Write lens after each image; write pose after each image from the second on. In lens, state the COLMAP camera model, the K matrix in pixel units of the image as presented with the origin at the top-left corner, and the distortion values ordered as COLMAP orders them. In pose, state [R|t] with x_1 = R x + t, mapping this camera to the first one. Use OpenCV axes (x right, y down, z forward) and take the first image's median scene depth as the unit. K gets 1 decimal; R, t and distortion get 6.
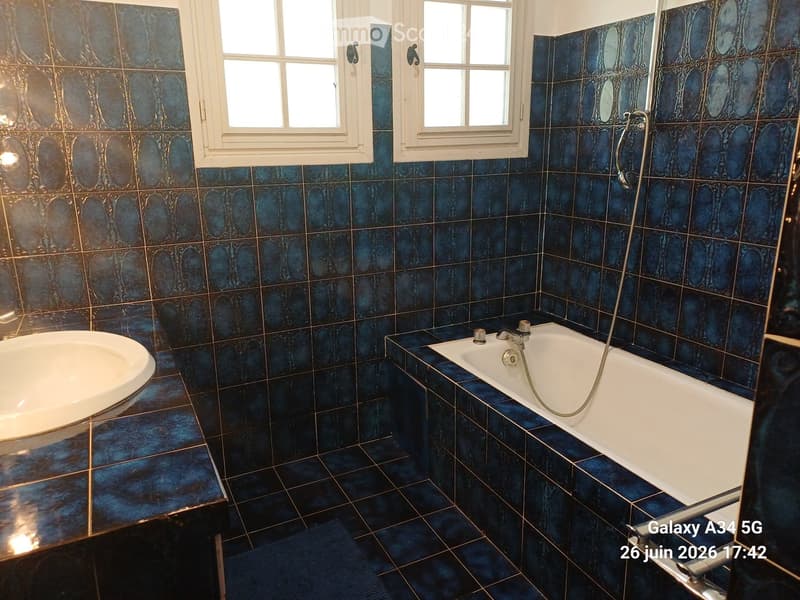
lens RADIAL K [[594.6, 0, 393.8], [0, 594.6, 299.2], [0, 0, 1]] dist [0.070413, -0.029897]
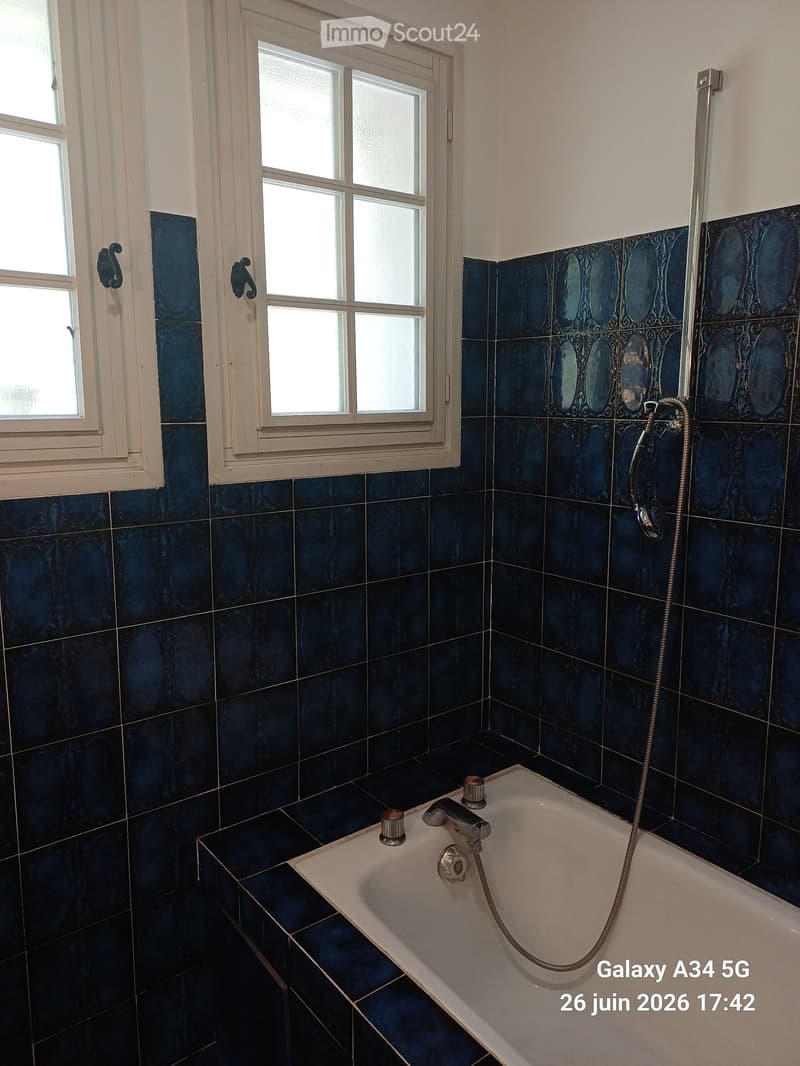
lens RADIAL K [[792.3, 0, 407.3], [0, 792.3, 531.3], [0, 0, 1]] dist [0.070413, -0.029897]
pose [[0.979034, -0.019133, 0.202795, 0.025336], [0.038649, 0.994942, -0.092714, -0.120595], [-0.199995, 0.098608, 0.974822, 0.320383]]
